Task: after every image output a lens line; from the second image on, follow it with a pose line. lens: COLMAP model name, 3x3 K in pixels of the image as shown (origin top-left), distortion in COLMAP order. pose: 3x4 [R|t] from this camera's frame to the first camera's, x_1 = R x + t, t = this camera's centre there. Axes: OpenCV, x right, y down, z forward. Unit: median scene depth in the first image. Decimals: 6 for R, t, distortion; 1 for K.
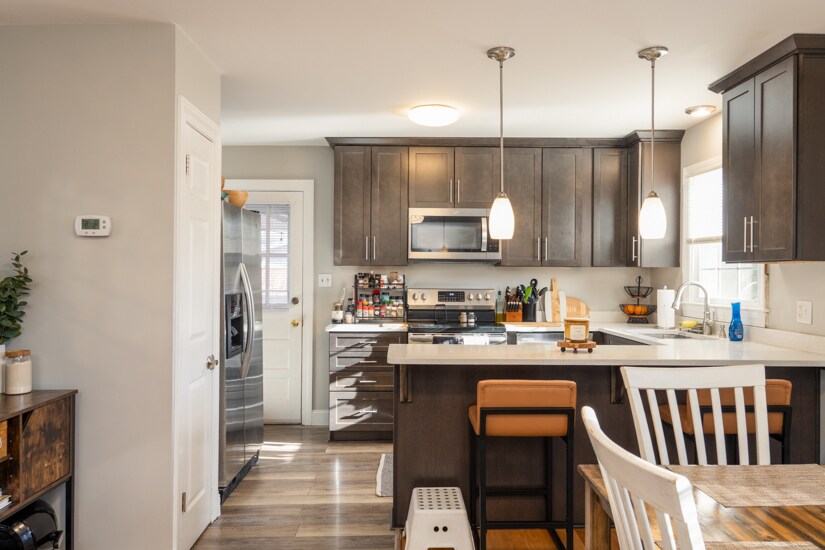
lens RADIAL K [[641.0, 0, 413.6], [0, 641.0, 272.1], [0, 0, 1]] dist [0.006705, 0.011339]
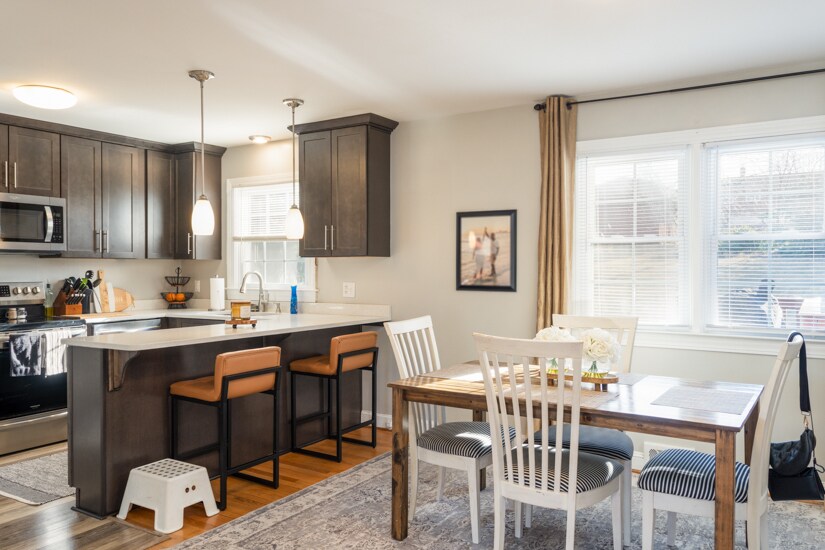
lens RADIAL K [[641.0, 0, 413.6], [0, 641.0, 272.1], [0, 0, 1]] dist [0.006705, 0.011339]
pose [[0.553131, -0.010978, 0.833022, -0.377969], [0.001212, 0.999923, 0.012373, 0.001091], [-0.833093, -0.005835, 0.553102, 0.022992]]
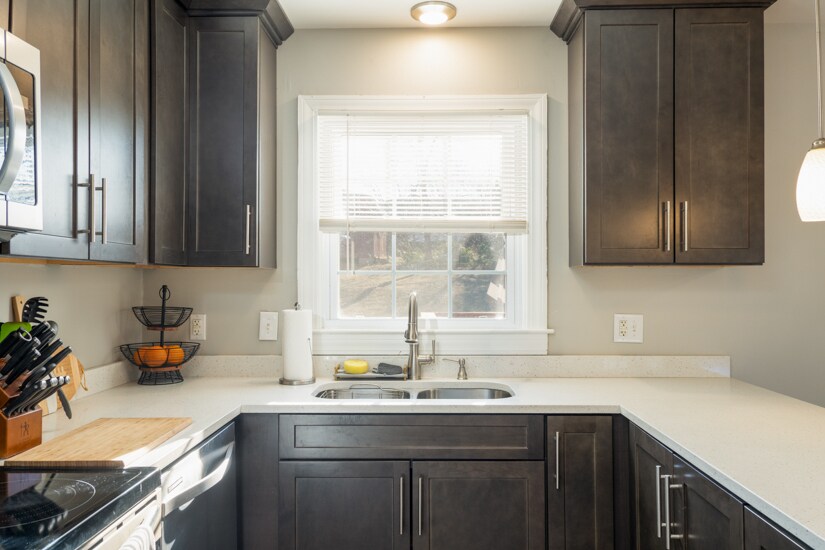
lens RADIAL K [[641.0, 0, 413.6], [0, 641.0, 272.1], [0, 0, 1]] dist [0.006705, 0.011339]
pose [[0.045280, 0.007370, 0.998947, -0.133230], [-0.002980, 0.999969, -0.007243, -0.000844], [-0.998970, -0.002648, 0.045301, 0.814368]]
